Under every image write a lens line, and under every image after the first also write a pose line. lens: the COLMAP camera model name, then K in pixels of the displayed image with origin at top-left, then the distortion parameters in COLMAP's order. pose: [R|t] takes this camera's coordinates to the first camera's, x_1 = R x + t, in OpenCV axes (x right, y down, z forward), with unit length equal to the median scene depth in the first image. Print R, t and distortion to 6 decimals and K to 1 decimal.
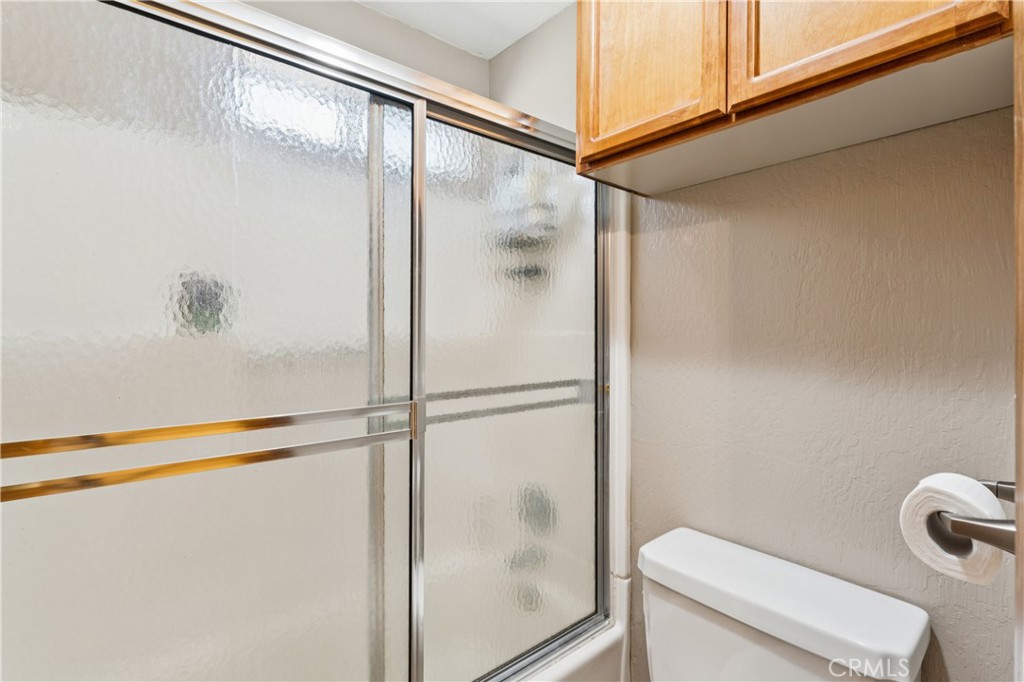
lens RADIAL K [[468.4, 0, 513.9], [0, 468.4, 339.5], [0, 0, 1]] dist [-0.005062, 0.000264]
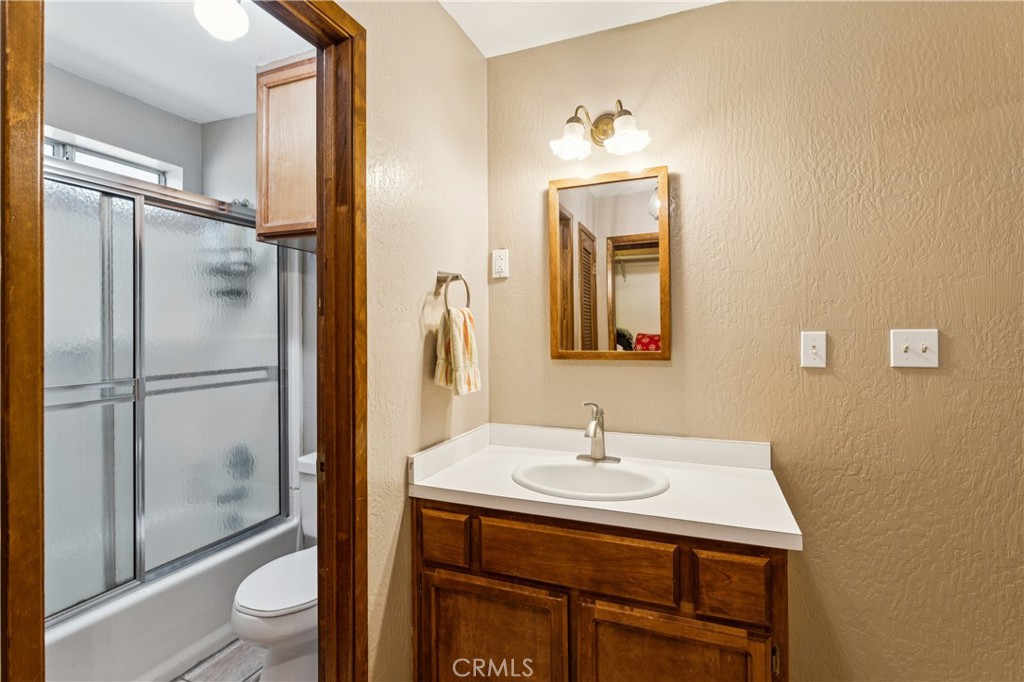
lens RADIAL K [[468.4, 0, 508.4], [0, 468.4, 334.0], [0, 0, 1]] dist [-0.005062, 0.000264]
pose [[0.885448, -0.007020, 0.464685, 0.155469], [0.011169, 0.999919, -0.006177, -0.003627], [-0.464604, 0.010660, 0.885454, -0.901677]]
